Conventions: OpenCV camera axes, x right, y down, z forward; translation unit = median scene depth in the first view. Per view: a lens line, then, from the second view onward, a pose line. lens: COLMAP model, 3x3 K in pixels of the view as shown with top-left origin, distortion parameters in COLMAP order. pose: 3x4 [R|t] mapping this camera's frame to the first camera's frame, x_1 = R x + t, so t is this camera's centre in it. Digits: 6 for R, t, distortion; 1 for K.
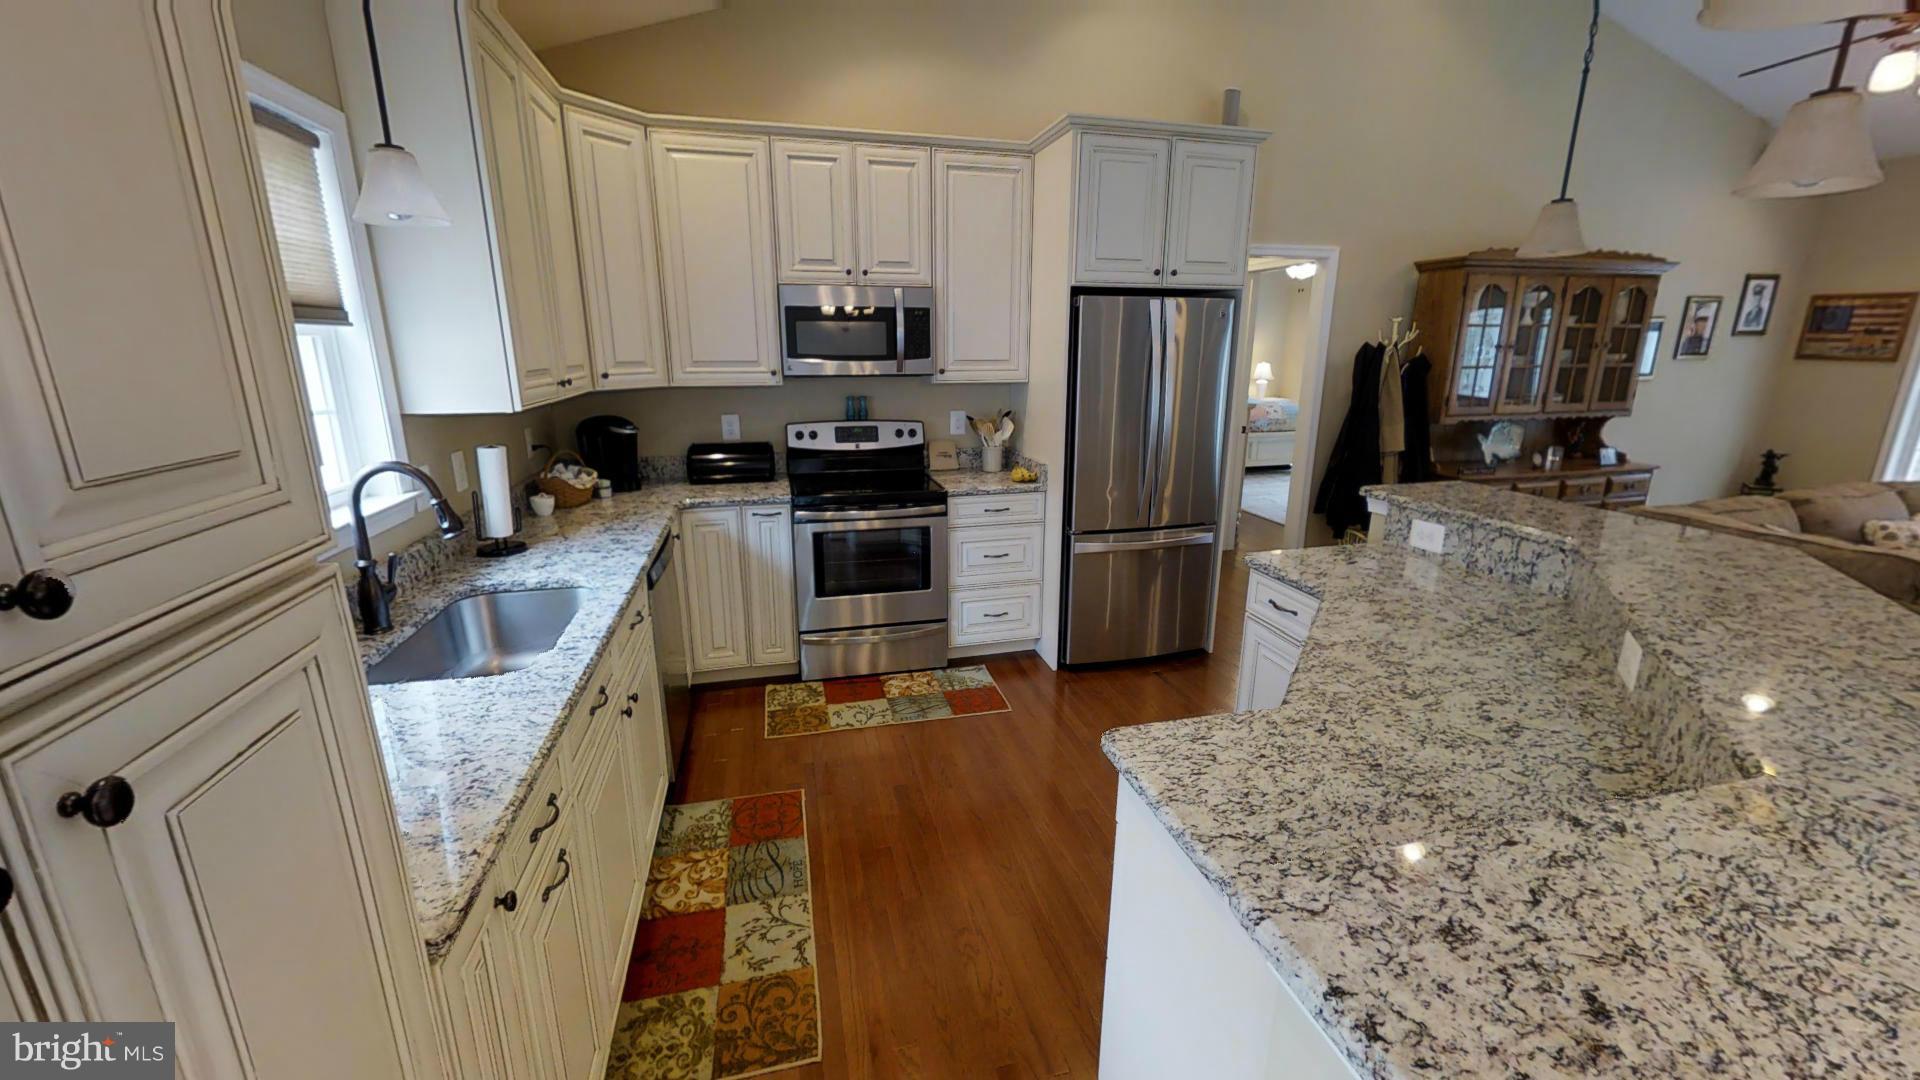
lens RADIAL K [[728.2, 0, 960.7], [0, 728.2, 522.4], [0, 0, 1]] dist [-0.000936, 0.000039]
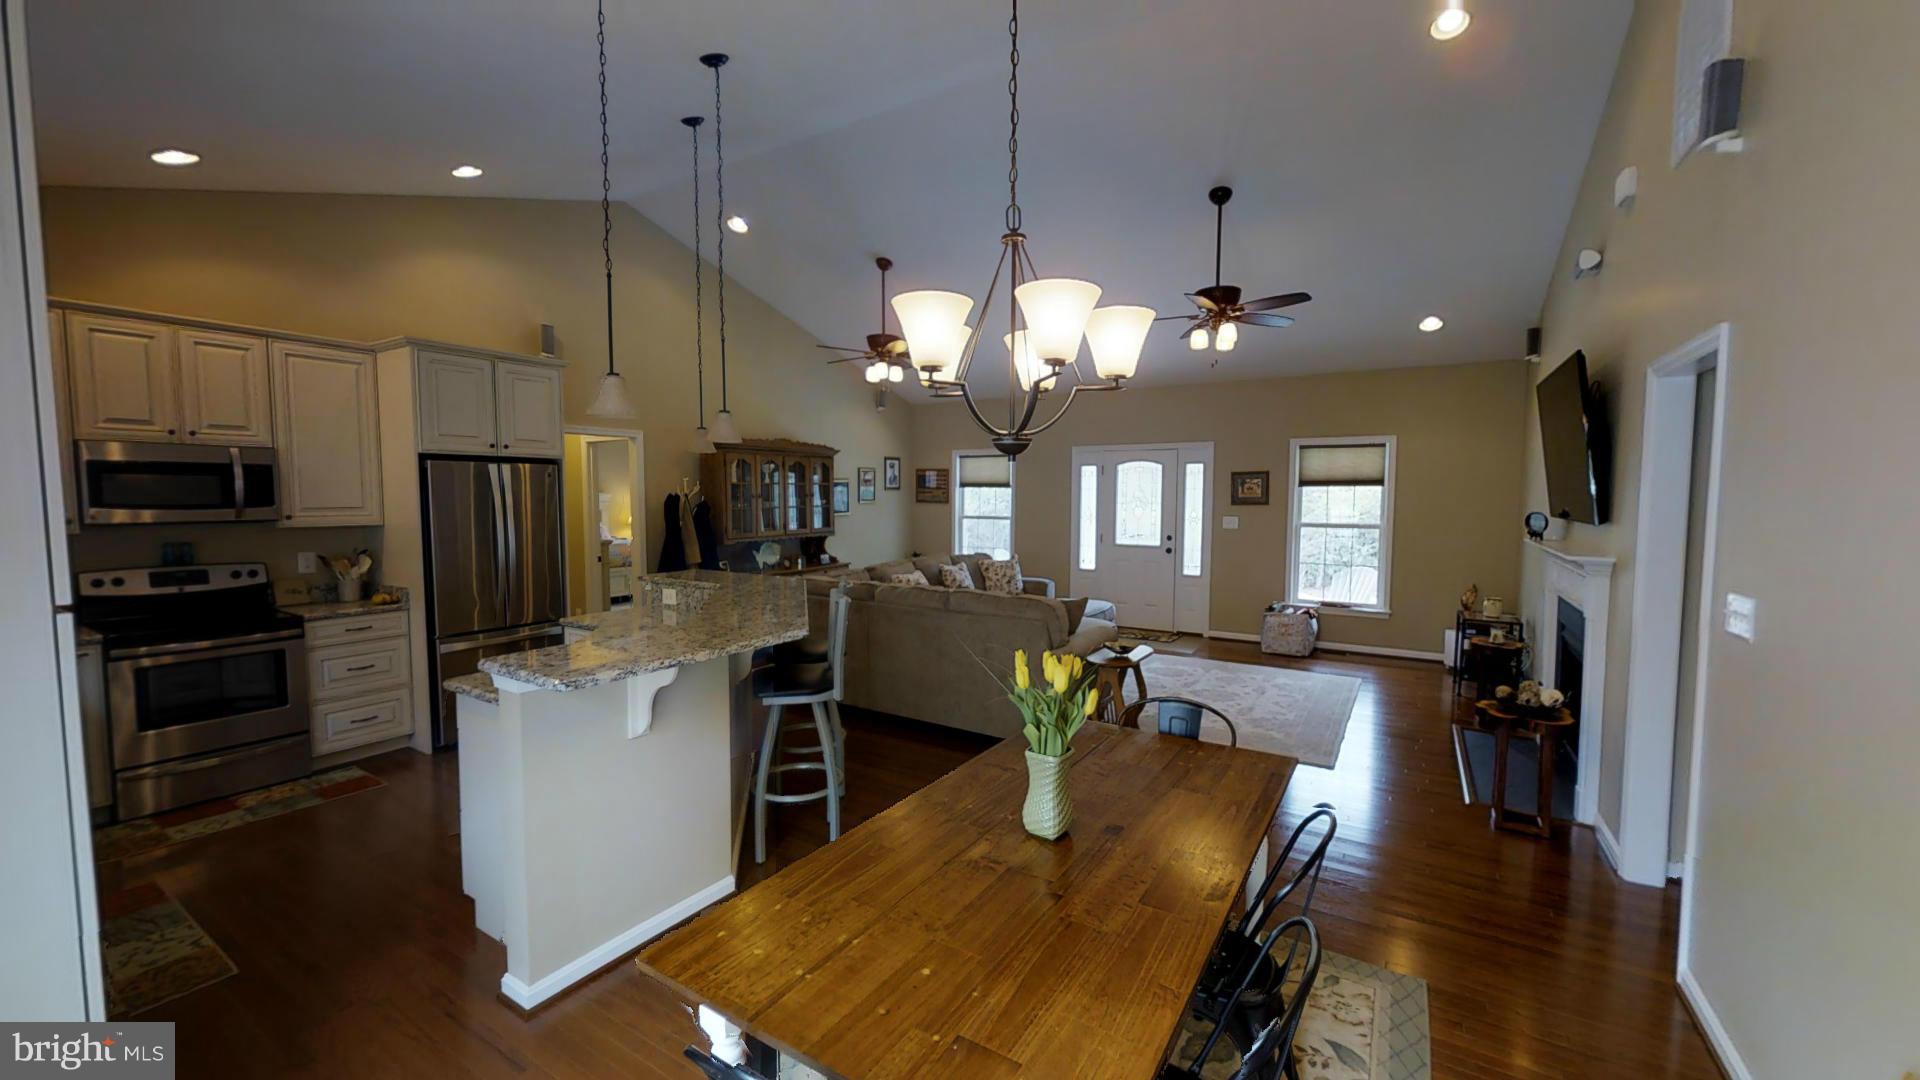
lens RADIAL K [[724.6, 0, 962.8], [0, 724.6, 540.9], [0, 0, 1]] dist [0.001181, 0.000174]
pose [[0.720523, -0.045033, 0.691967, -0.055099], [0.166193, 0.980020, -0.109273, 0.140091], [-0.673221, 0.193734, 0.713611, -0.565906]]
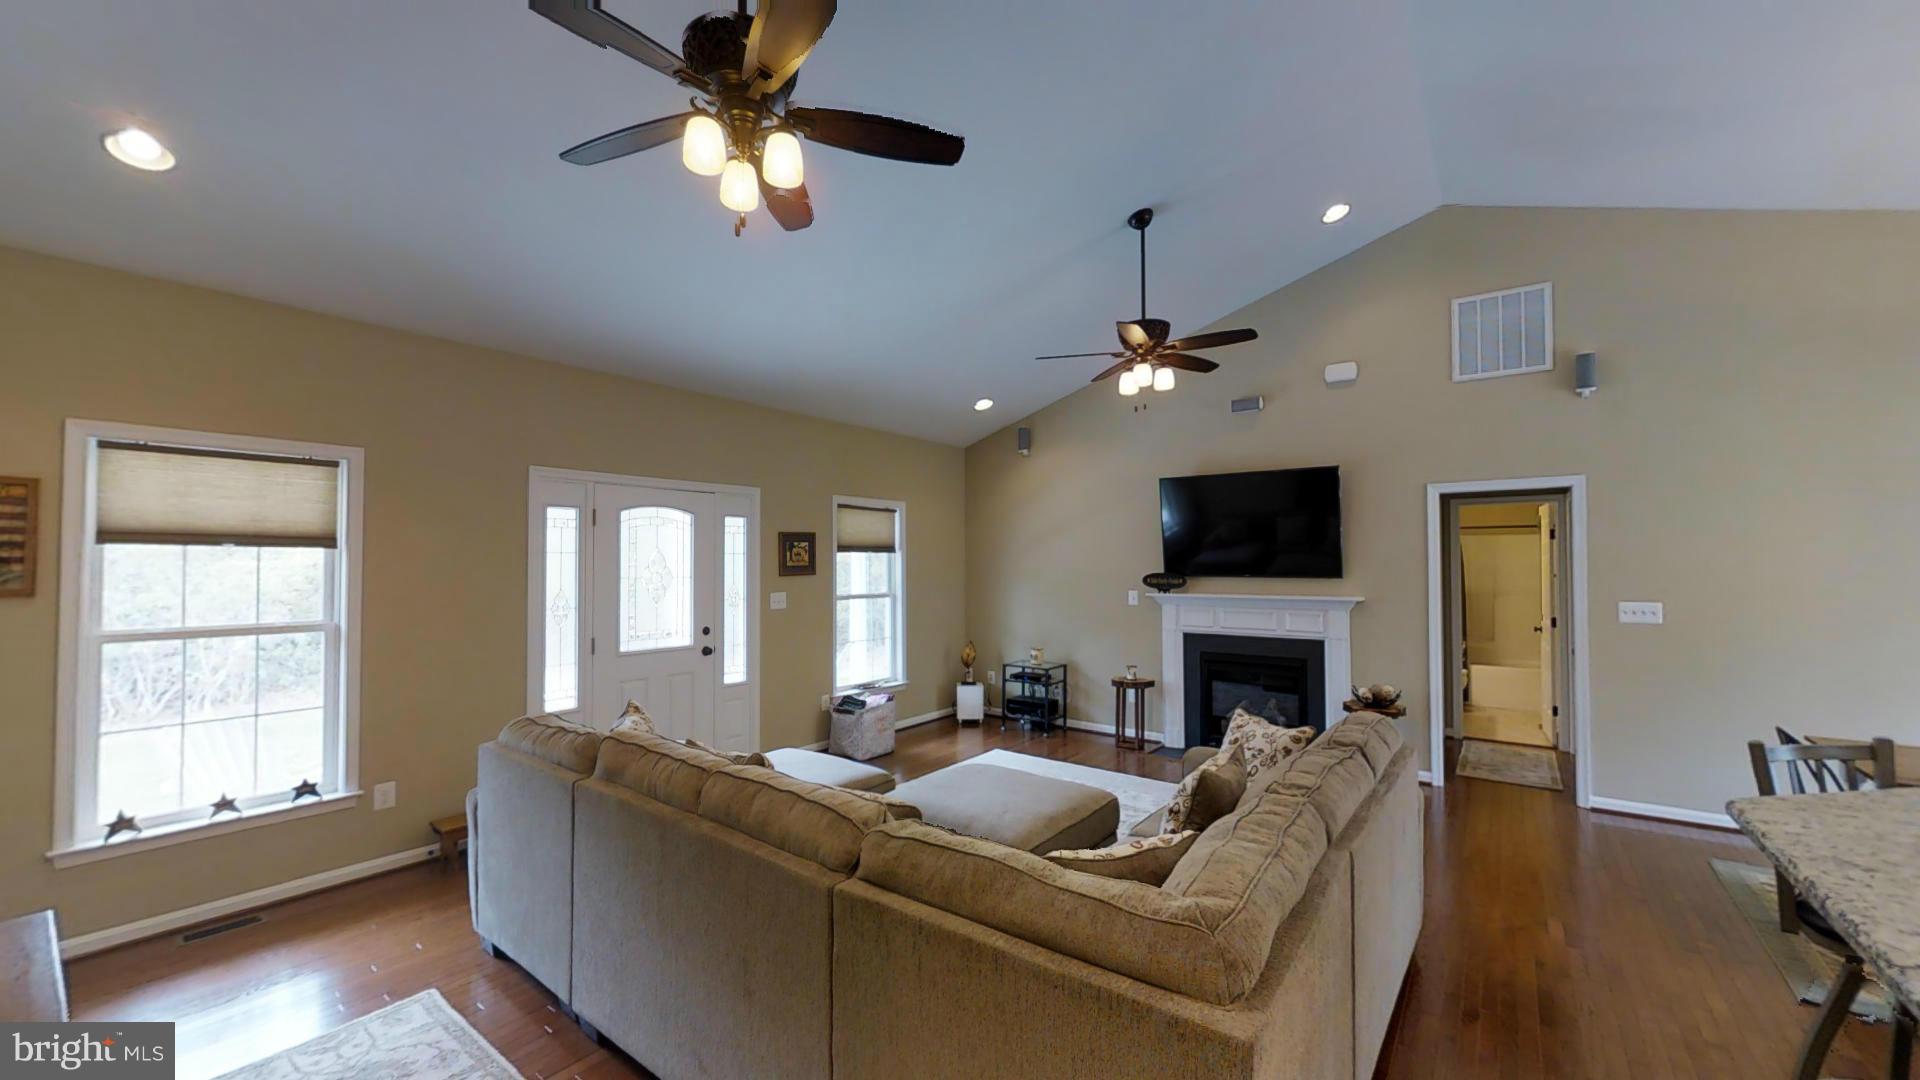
lens RADIAL K [[743.3, 0, 960.0], [0, 743.3, 540.0], [0, 0, 1]] dist [0.014363, 0.000056]
pose [[-0.620761, 0.025957, 0.783570, 0.531826], [0.192988, 0.973757, 0.120632, -0.282626], [-0.759876, 0.226103, -0.609480, 1.160544]]
